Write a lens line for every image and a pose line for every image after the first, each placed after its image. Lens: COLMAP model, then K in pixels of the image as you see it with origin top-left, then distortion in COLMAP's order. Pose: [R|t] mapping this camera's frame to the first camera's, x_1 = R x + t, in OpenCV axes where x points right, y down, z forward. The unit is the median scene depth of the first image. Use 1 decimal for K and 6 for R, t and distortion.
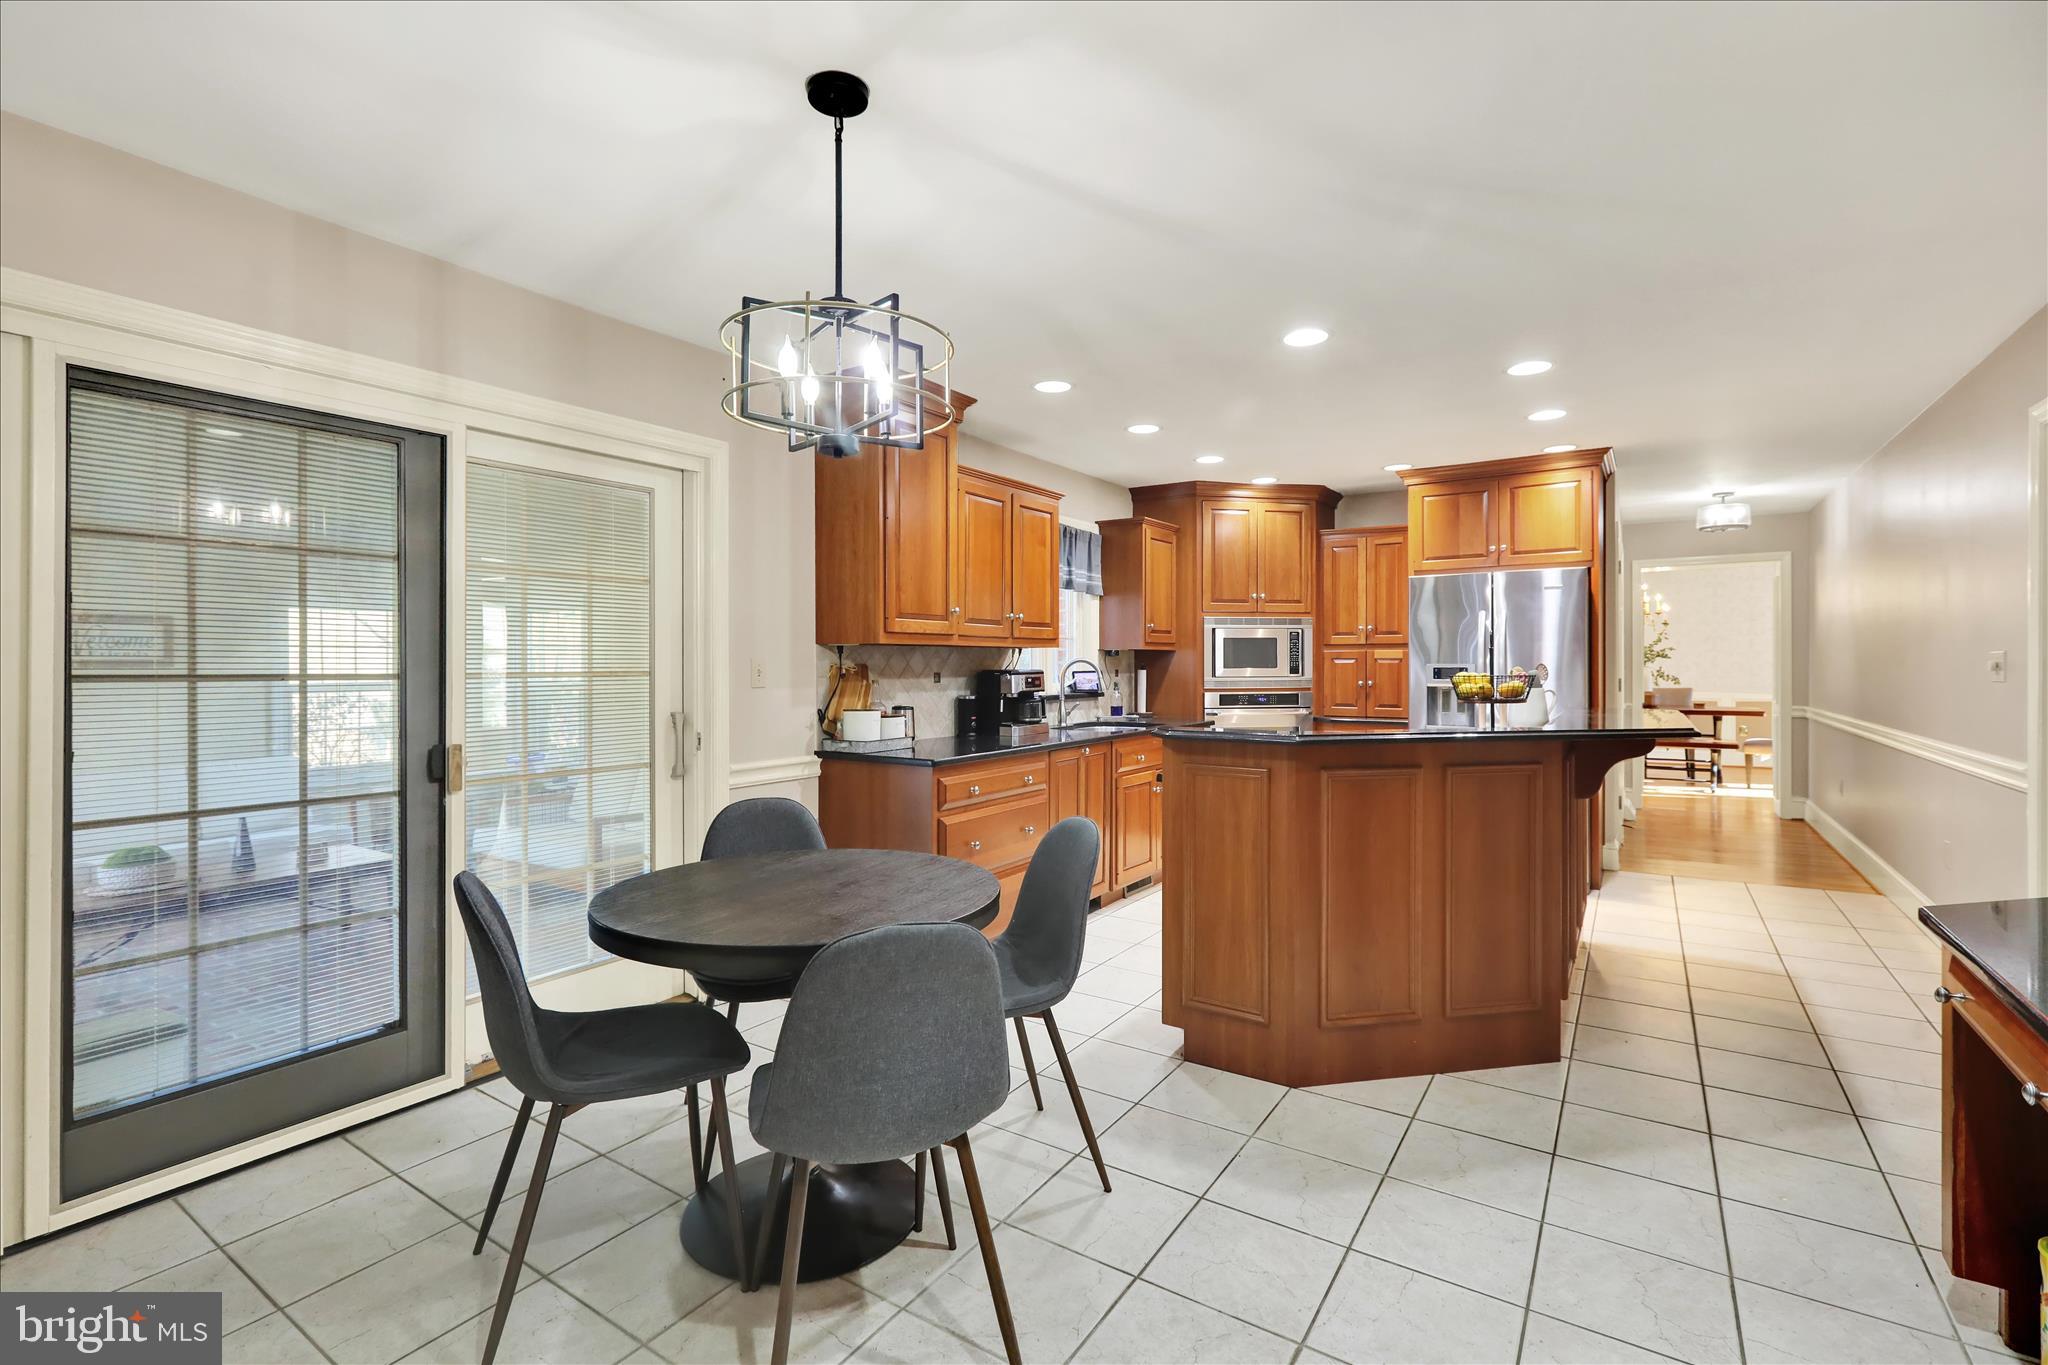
lens RADIAL K [[917.1, 0, 1024.0], [0, 917.1, 682.5], [0, 0, 1]] dist [0.001127, 0.000313]
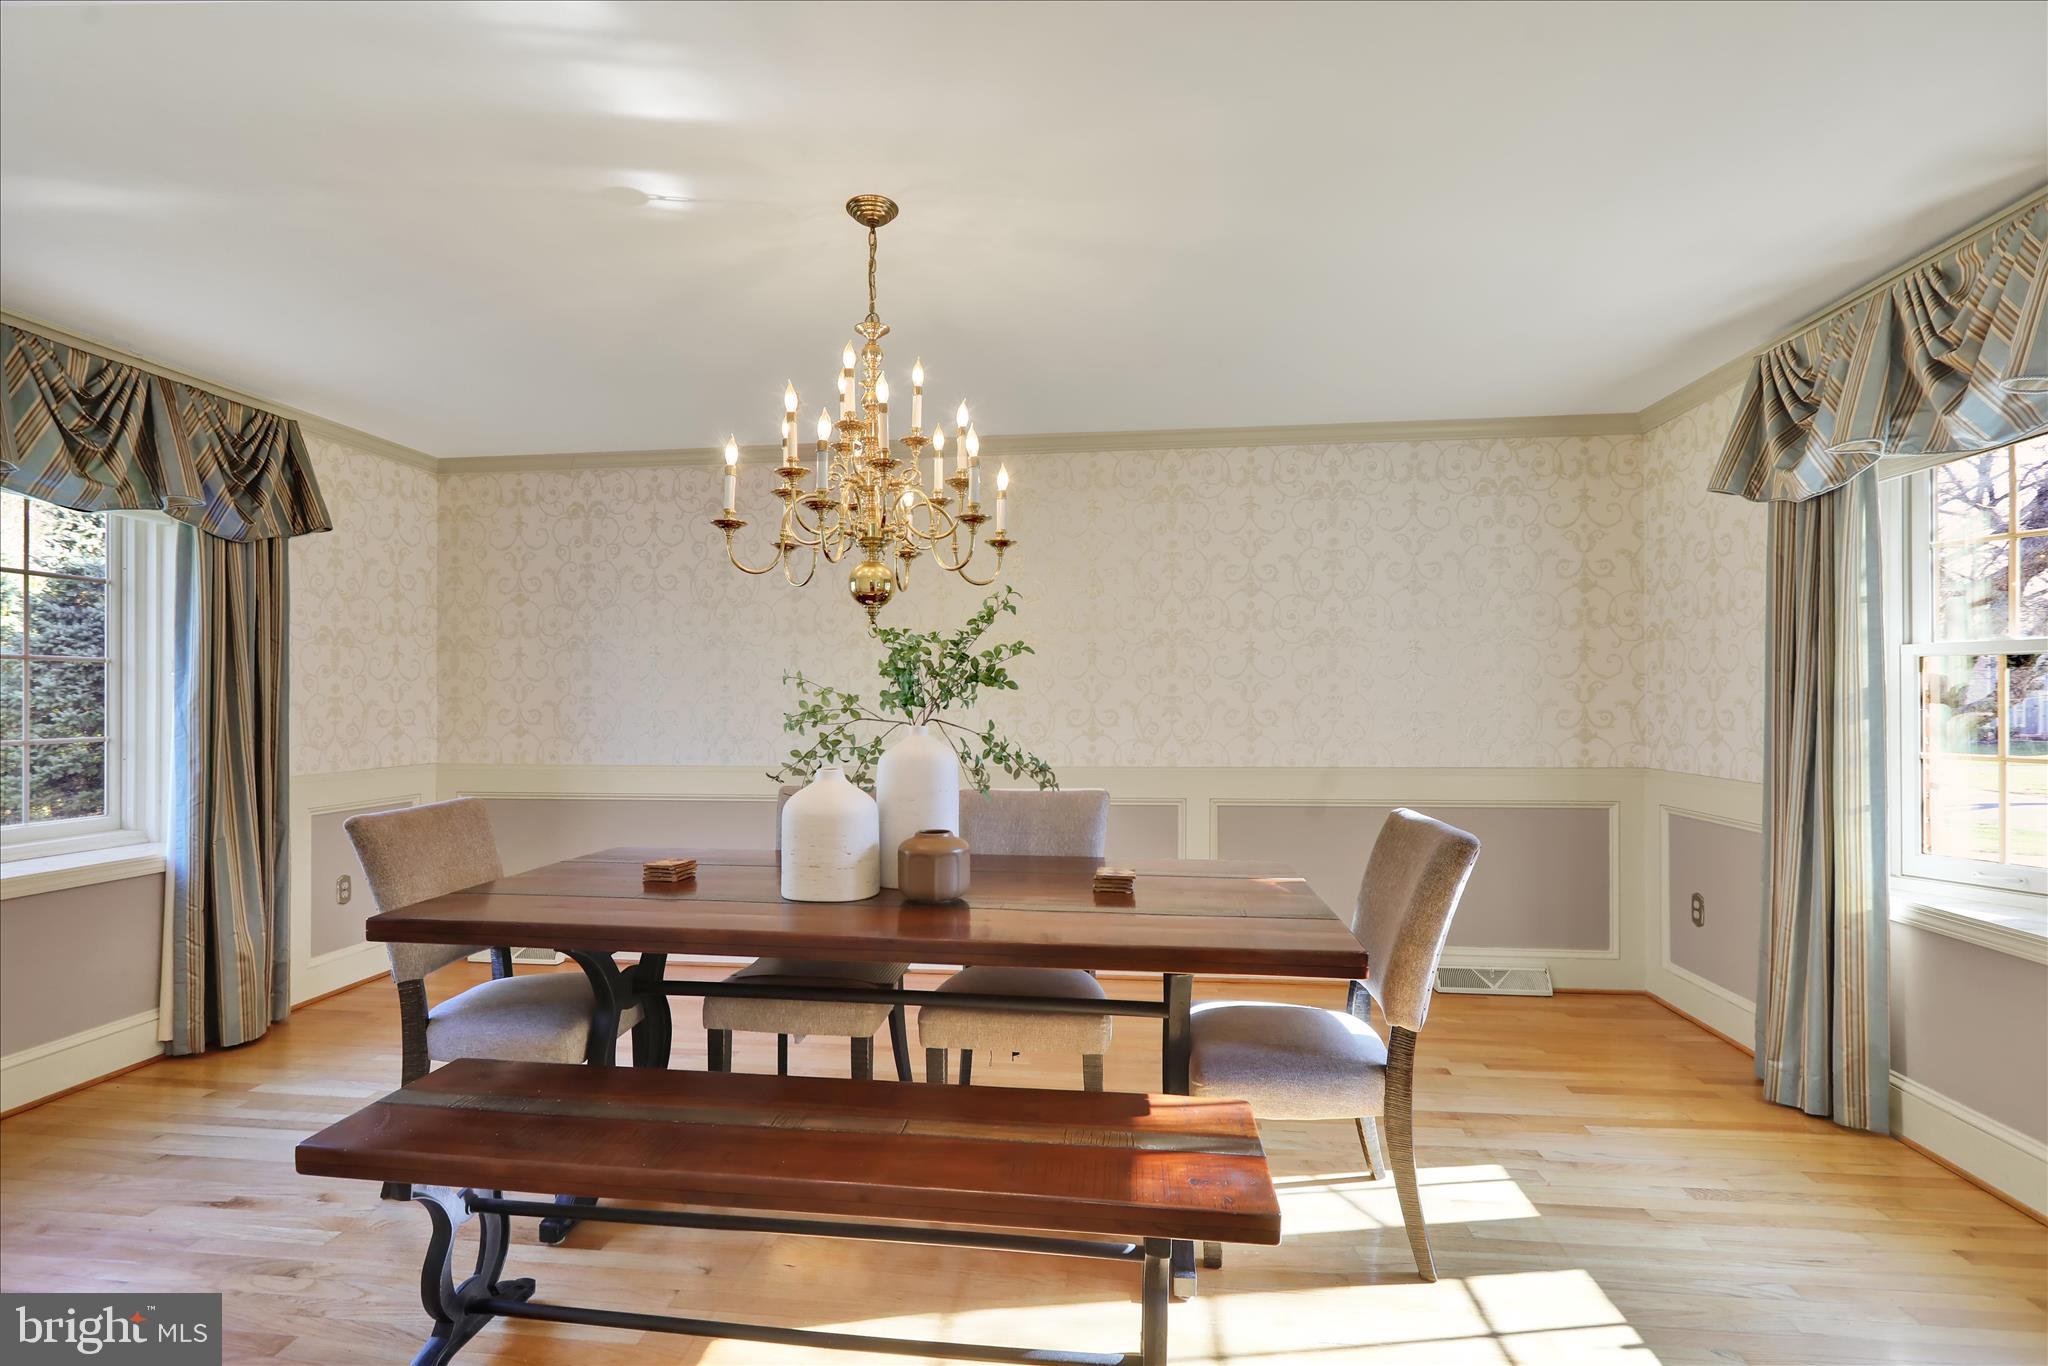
lens RADIAL K [[917.1, 0, 1024.0], [0, 917.1, 683.0], [0, 0, 1]] dist [0.001127, 0.000313]
pose [[0.887628, 0.007058, 0.460508, 0.586947], [0.003611, 0.999745, -0.022283, -0.022007], [-0.460548, 0.021442, 0.887376, 0.774859]]
